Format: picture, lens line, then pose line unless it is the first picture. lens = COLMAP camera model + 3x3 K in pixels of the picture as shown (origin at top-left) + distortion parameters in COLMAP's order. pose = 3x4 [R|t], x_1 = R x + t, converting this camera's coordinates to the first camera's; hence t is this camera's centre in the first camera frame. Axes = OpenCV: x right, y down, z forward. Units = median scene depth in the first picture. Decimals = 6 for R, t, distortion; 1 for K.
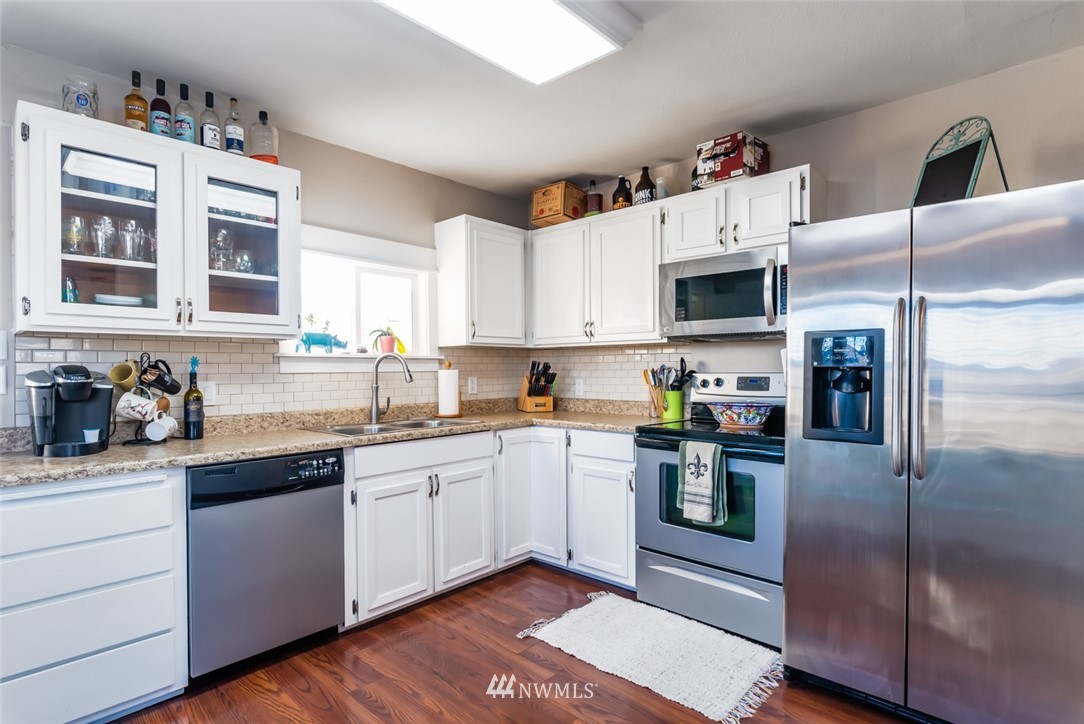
lens RADIAL K [[555.6, 0, 547.6], [0, 555.6, 368.0], [0, 0, 1]] dist [0.002428, -0.002511]
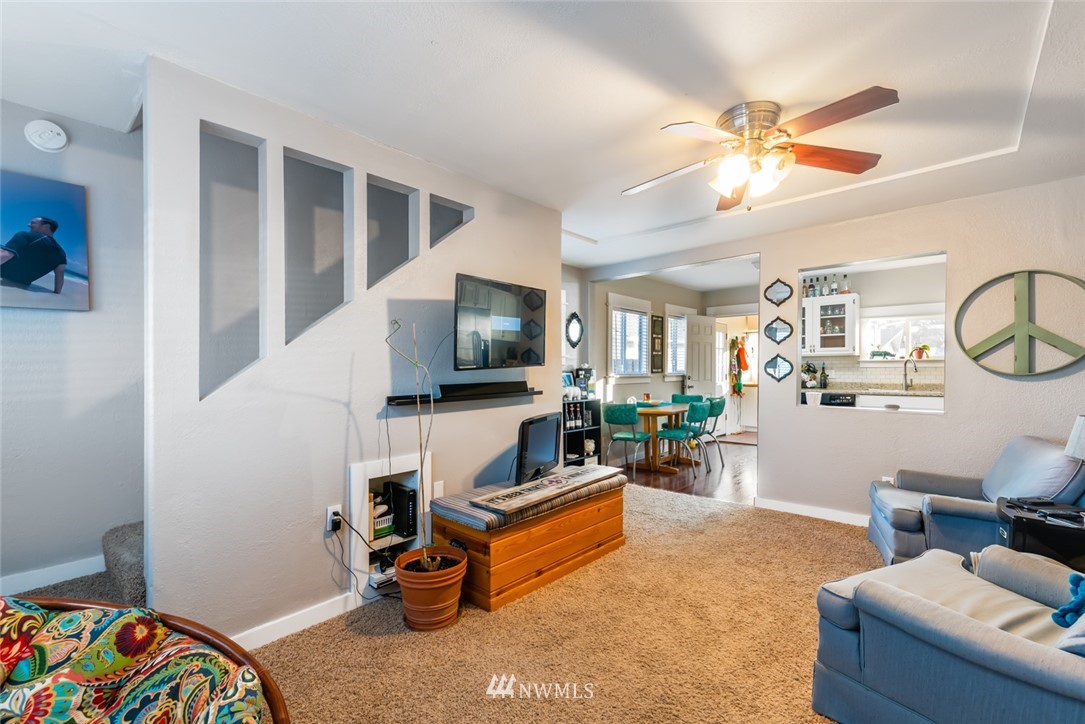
lens RADIAL K [[438.6, 0, 541.0], [0, 438.6, 367.6], [0, 0, 1]] dist [-0.000196, -0.000027]
pose [[-0.029027, 0.003265, -0.999573, 1.757855], [0.006491, 0.999974, 0.003078, -0.006882], [0.999558, -0.006399, -0.029048, -0.479137]]
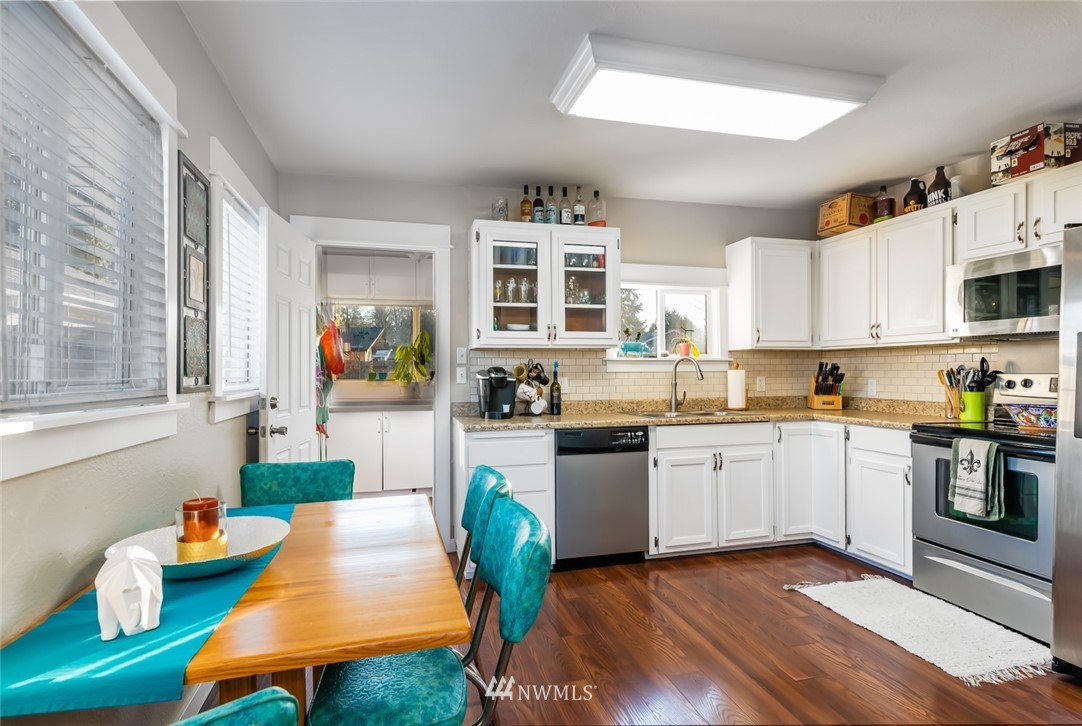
lens RADIAL K [[554.6, 0, 532.6], [0, 554.6, 369.8], [0, 0, 1]] dist [0.002428, -0.002511]
pose [[0.836306, 0.001209, -0.548261, 0.140490], [-0.000015, 0.999998, 0.002182, 0.000539], [0.548262, -0.001816, 0.836305, -0.297017]]
